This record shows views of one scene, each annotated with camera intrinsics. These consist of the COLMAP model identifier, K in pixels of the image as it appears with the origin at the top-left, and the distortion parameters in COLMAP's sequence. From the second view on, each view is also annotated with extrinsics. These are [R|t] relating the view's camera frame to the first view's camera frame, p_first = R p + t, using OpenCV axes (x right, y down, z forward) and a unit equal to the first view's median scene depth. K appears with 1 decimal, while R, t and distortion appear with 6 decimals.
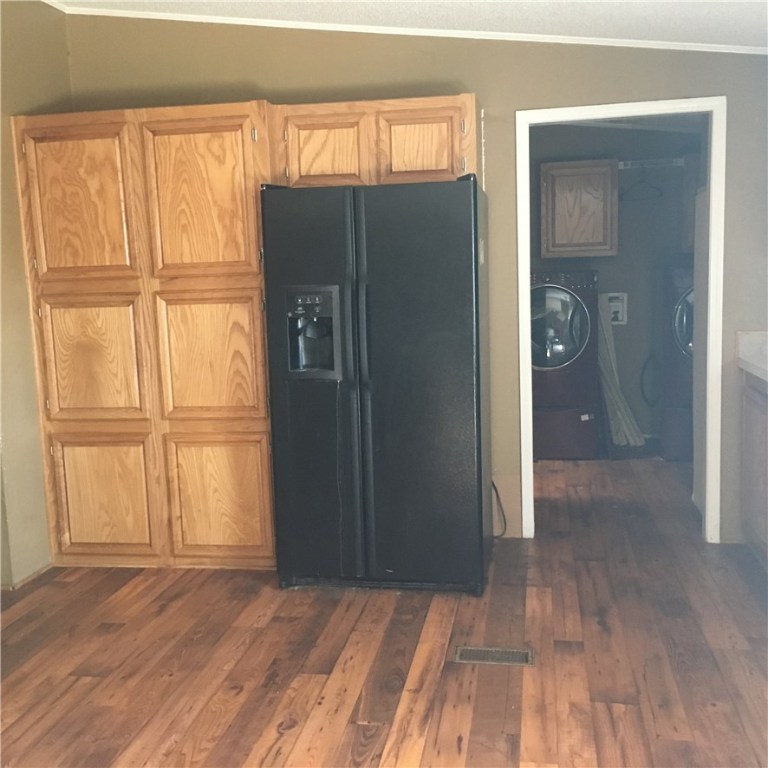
lens RADIAL K [[879.9, 0, 378.1], [0, 879.9, 381.6], [0, 0, 1]] dist [0.053221, 0.000000]
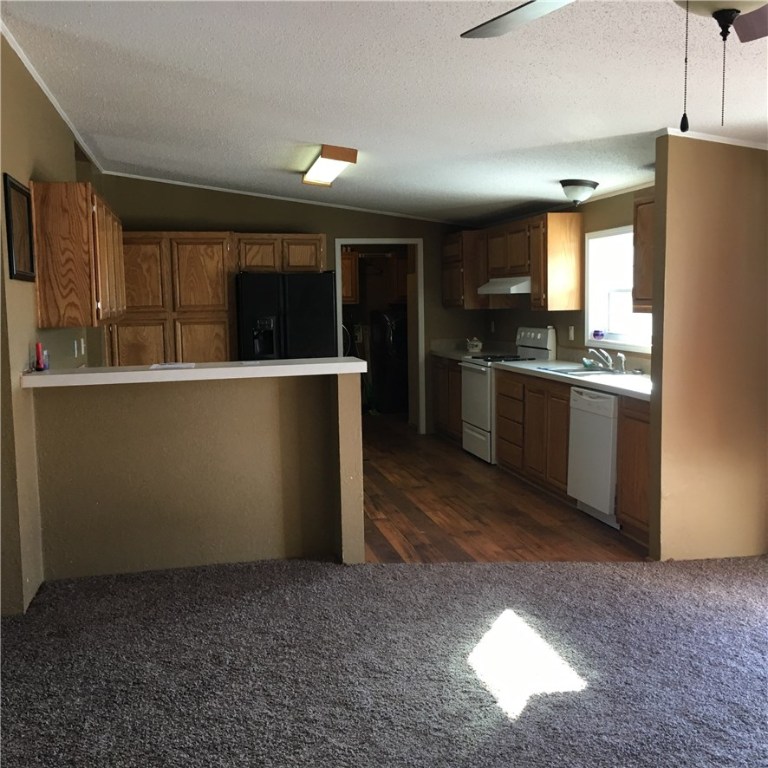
lens RADIAL K [[879.9, 0, 382.9], [0, 879.9, 384.7], [0, 0, 1]] dist [0.053221, 0.000000]
pose [[0.927070, -0.018286, 0.374443, -0.584846], [0.035726, 0.998573, -0.039688, 0.153231], [-0.373183, 0.050171, 0.926400, -1.094815]]
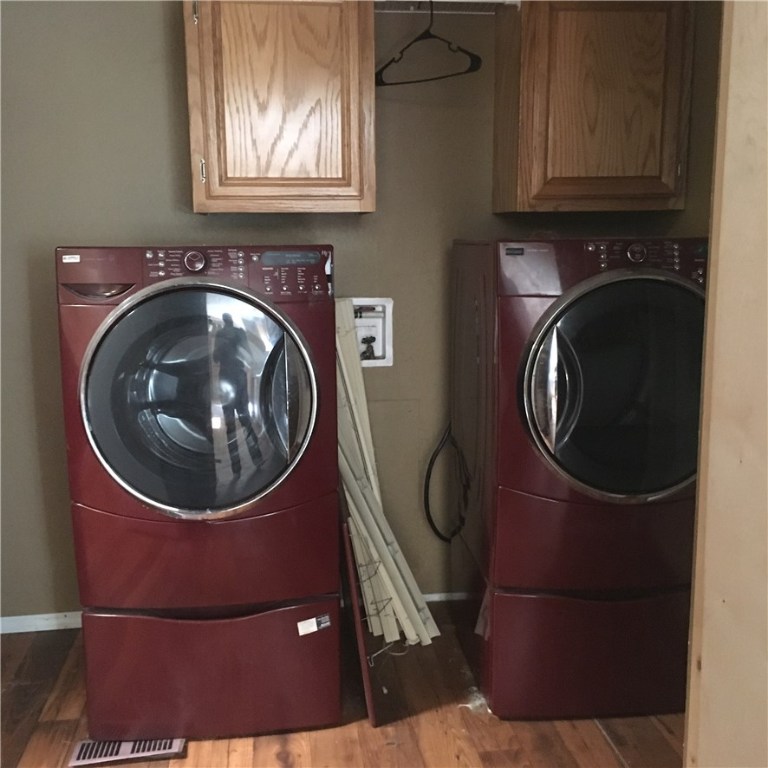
lens RADIAL K [[879.9, 0, 383.7], [0, 879.9, 382.3], [0, 0, 1]] dist [0.053221, 0.000000]
pose [[0.949677, -0.026058, 0.312146, 0.154223], [0.016412, 0.999304, 0.033488, -0.082417], [-0.312801, -0.026680, 0.949444, 0.652504]]
